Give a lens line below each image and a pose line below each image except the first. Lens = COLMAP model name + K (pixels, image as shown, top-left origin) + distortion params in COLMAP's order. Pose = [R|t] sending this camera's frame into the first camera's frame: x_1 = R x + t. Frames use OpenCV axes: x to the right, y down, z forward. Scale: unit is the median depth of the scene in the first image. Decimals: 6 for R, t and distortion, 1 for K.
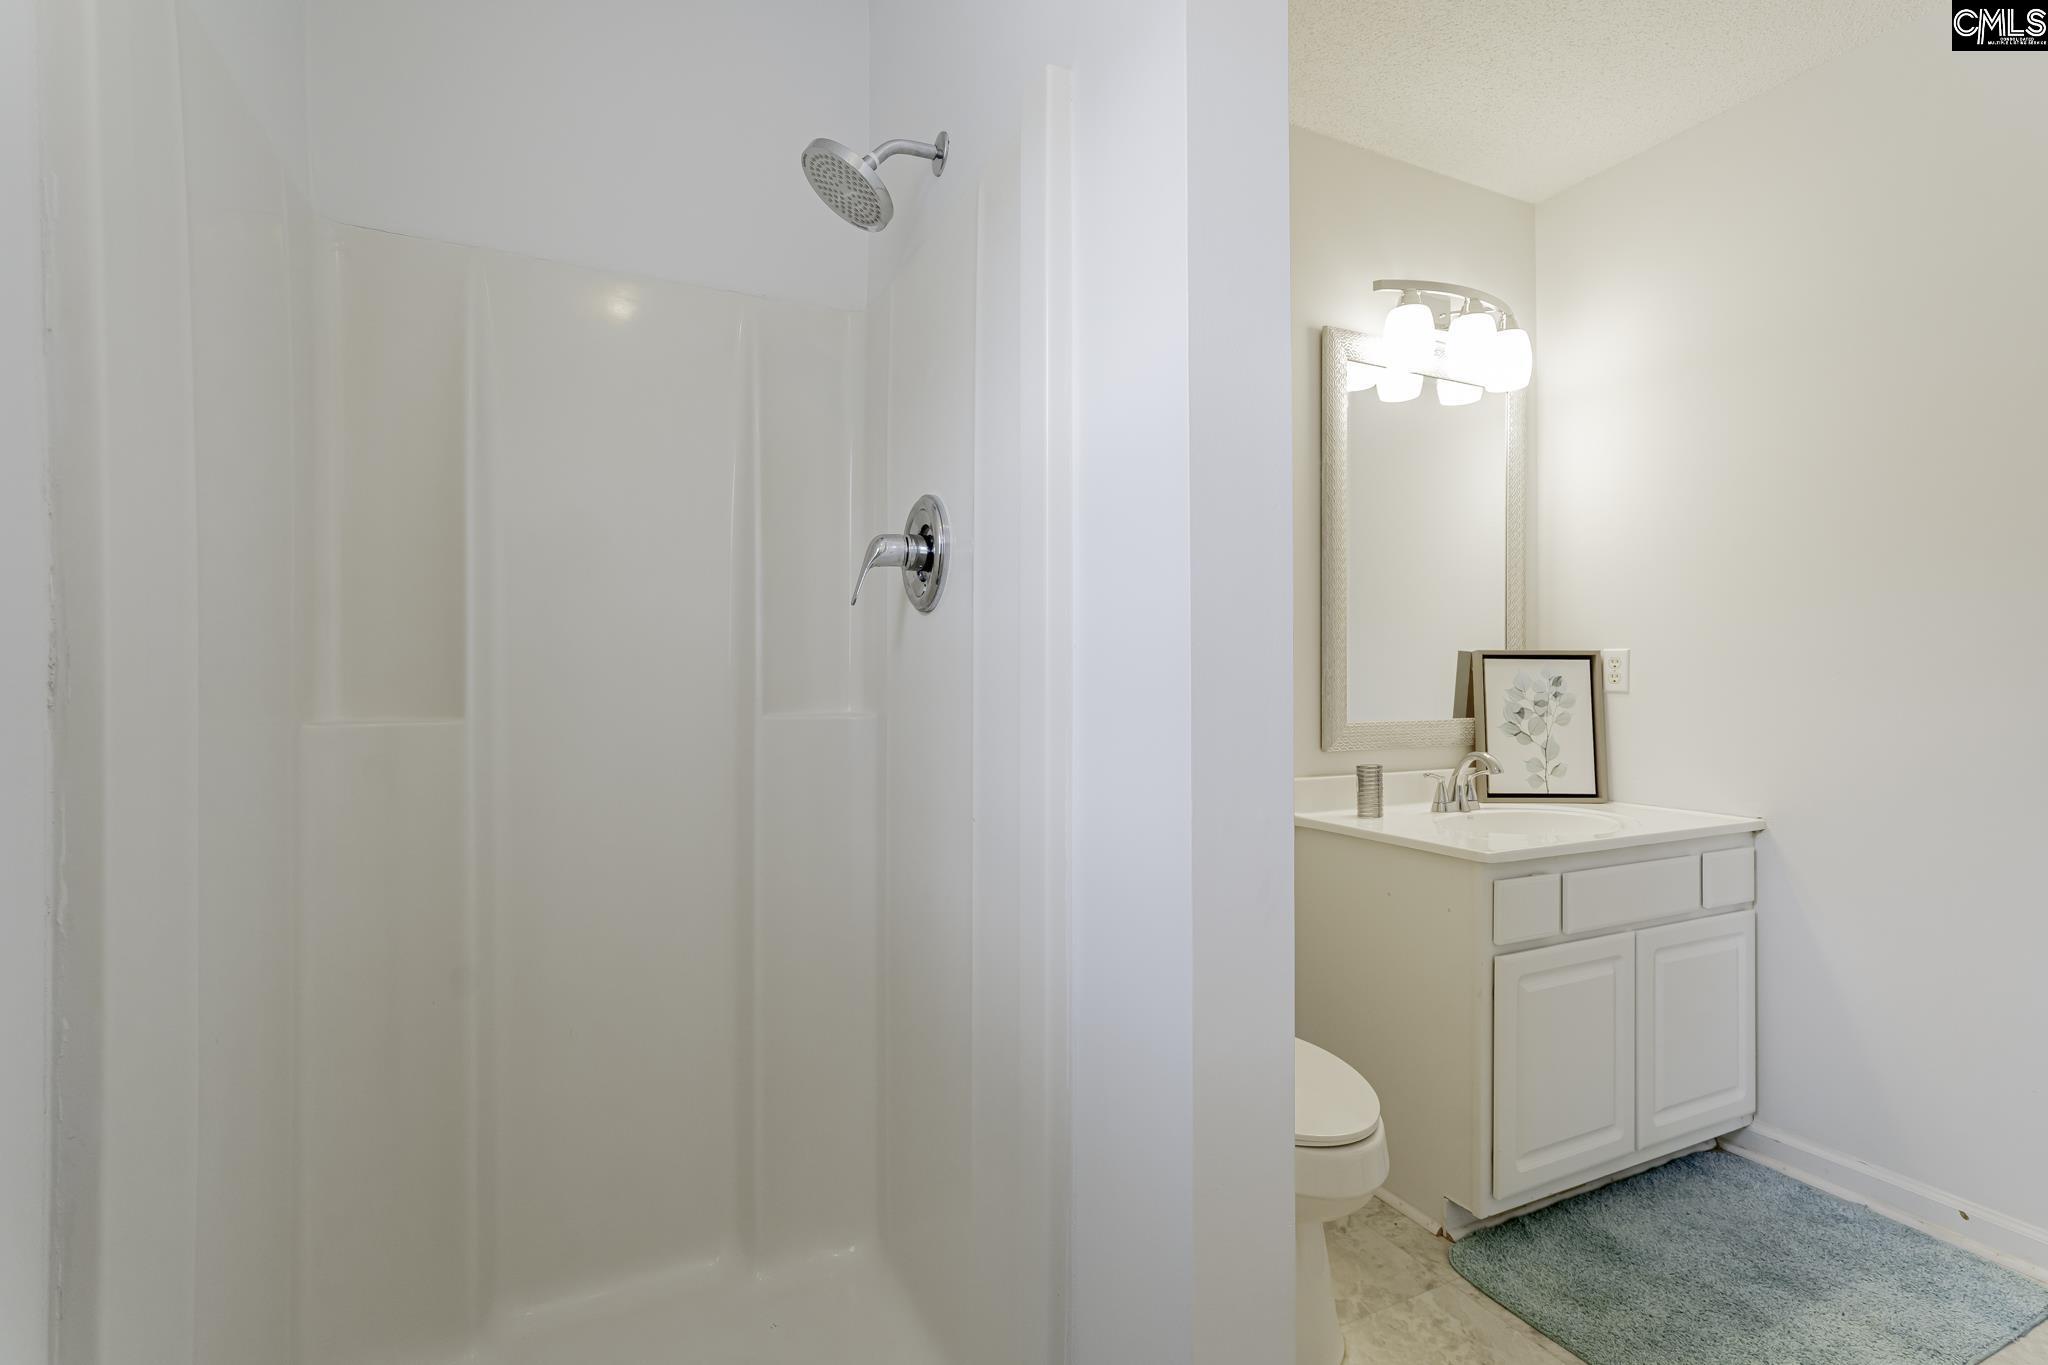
lens RADIAL K [[934.0, 0, 1007.2], [0, 934.0, 677.7], [0, 0, 1]] dist [-0.034742, 0.021855]
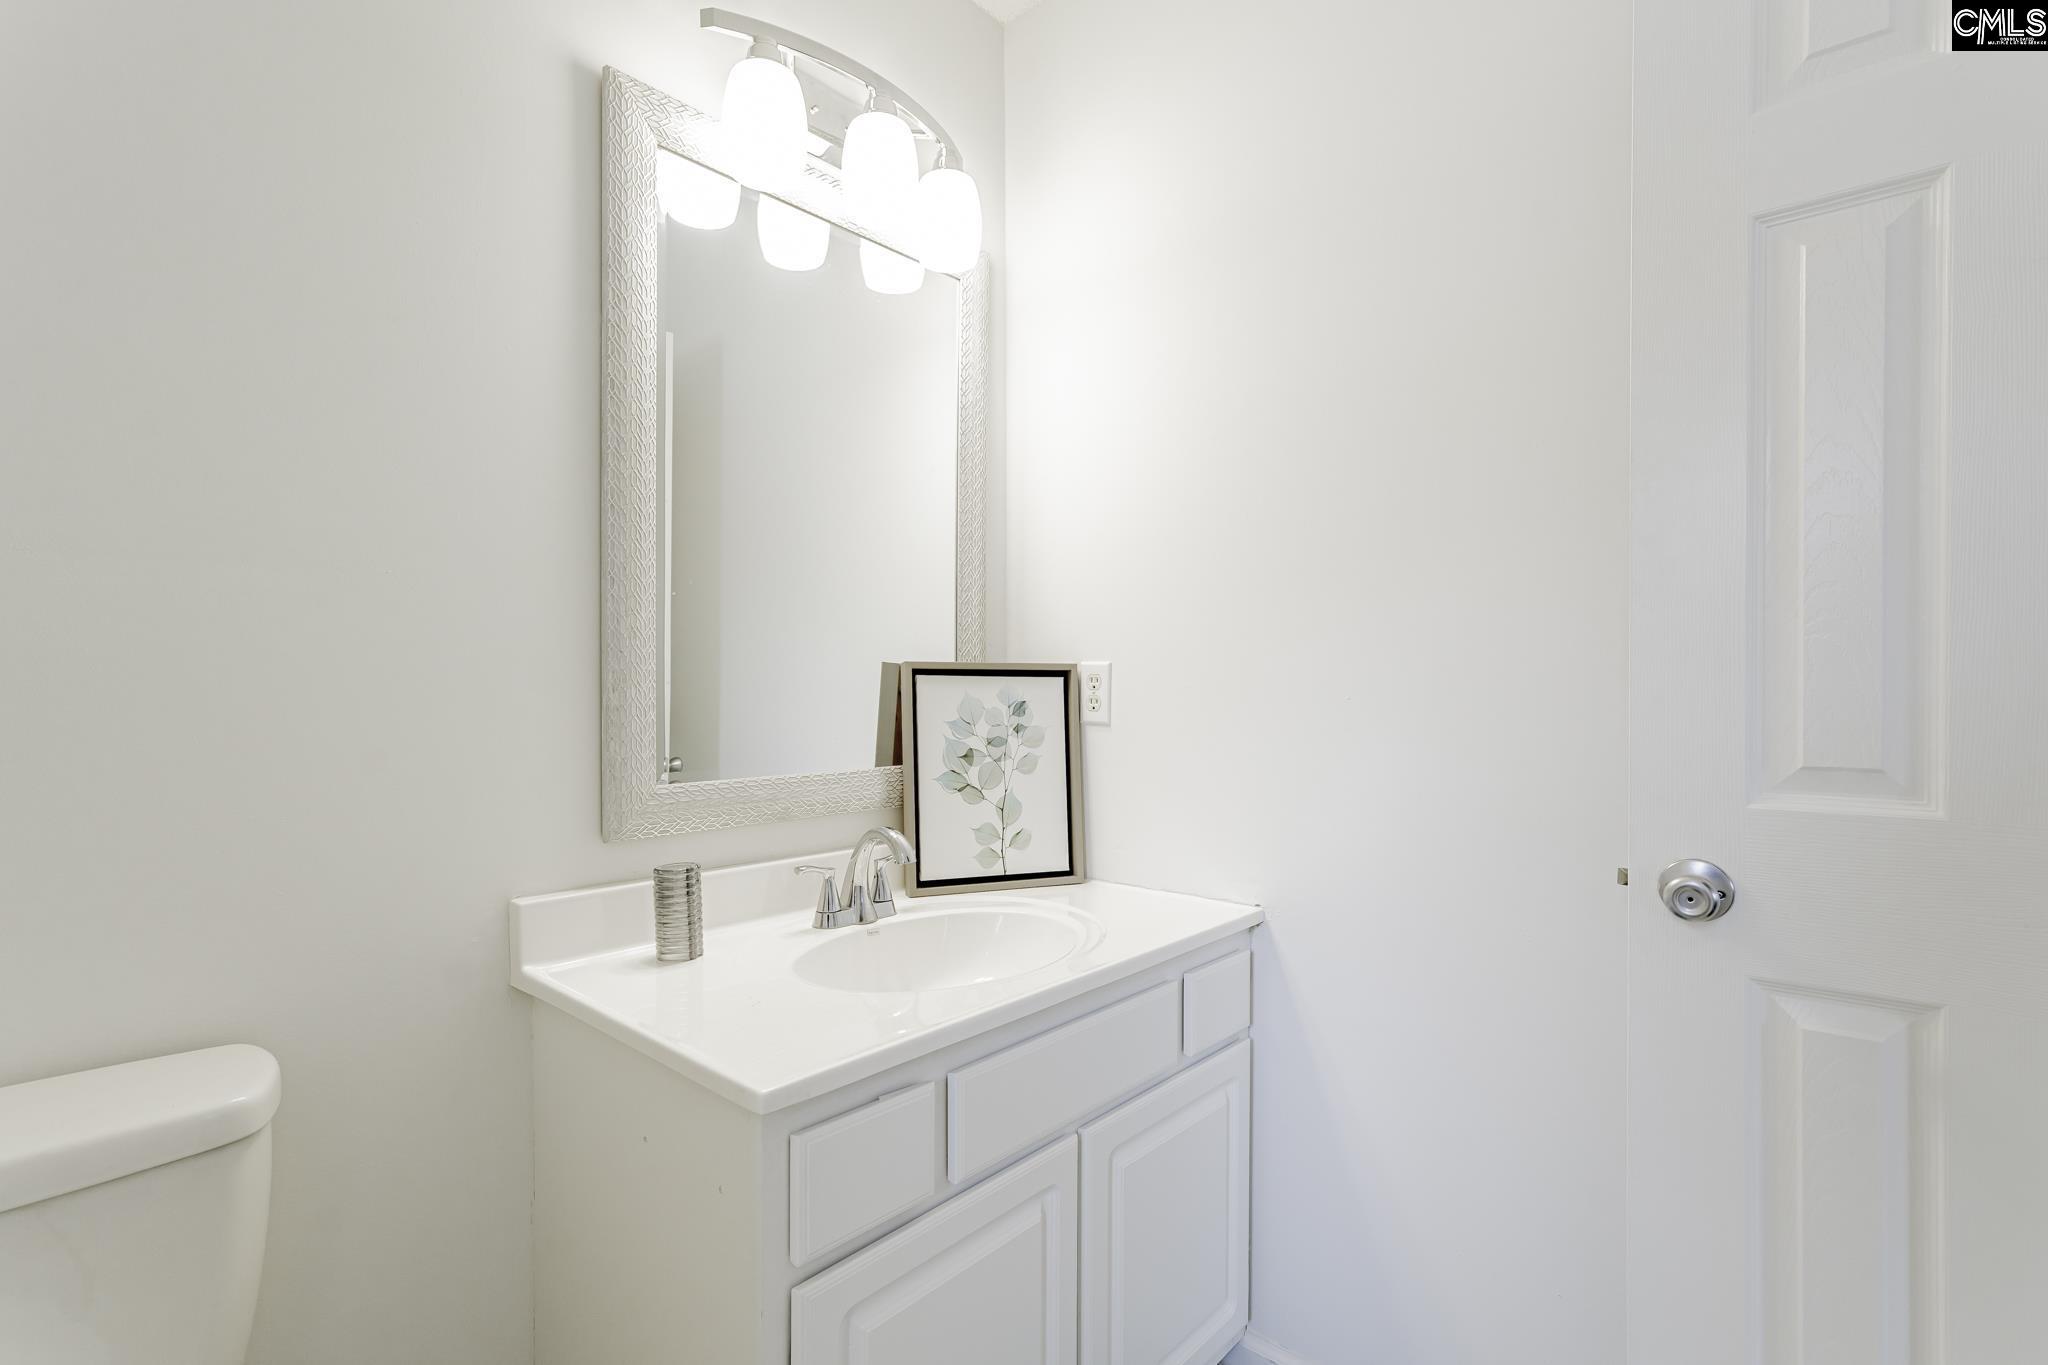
lens RADIAL K [[901.5, 0, 1022.3], [0, 901.5, 709.0], [0, 0, 1]] dist [-0.025682, 0.000027]
pose [[0.921933, -0.009708, 0.387228, 0.341557], [0.001270, 0.999756, 0.022042, -0.010534], [-0.387347, -0.019829, 0.921721, 0.389285]]
